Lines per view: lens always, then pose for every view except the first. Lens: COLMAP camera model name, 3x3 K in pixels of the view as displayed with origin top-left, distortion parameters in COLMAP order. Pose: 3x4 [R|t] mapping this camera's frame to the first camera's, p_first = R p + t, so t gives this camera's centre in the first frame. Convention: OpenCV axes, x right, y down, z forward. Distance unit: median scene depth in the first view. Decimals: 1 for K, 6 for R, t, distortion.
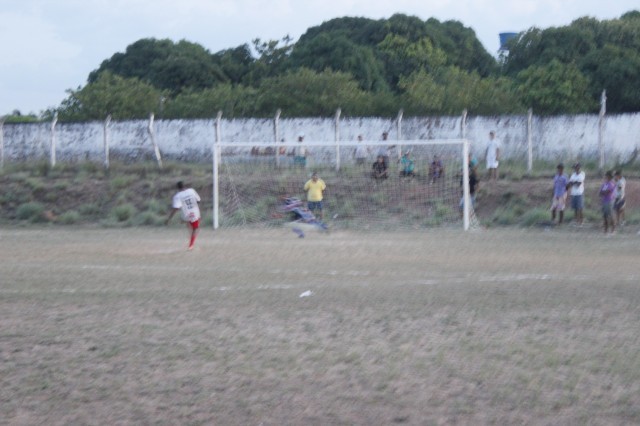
lens RADIAL K [[1487.7, 0, 319.0], [0, 1487.7, 212.7], [0, 0, 1]] dist [0.071961, 0.000000]
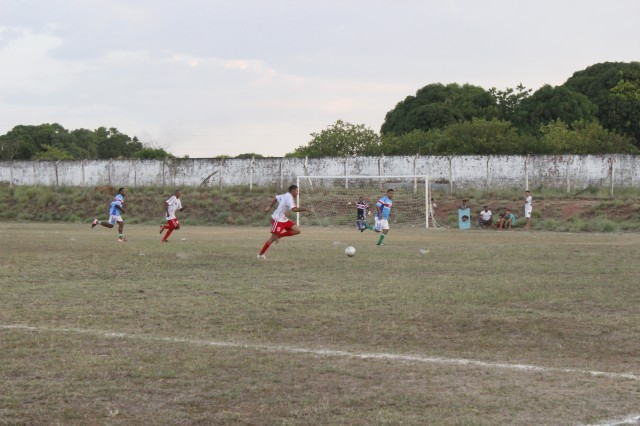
lens RADIAL K [[1487.7, 0, 318.9], [0, 1487.7, 211.4], [0, 0, 1]] dist [0.071961, 0.000000]
pose [[0.964134, 0.011926, -0.265147, 0.205418], [-0.016441, 0.999755, -0.014816, 0.009582], [0.264905, 0.018644, 0.964094, -0.325250]]
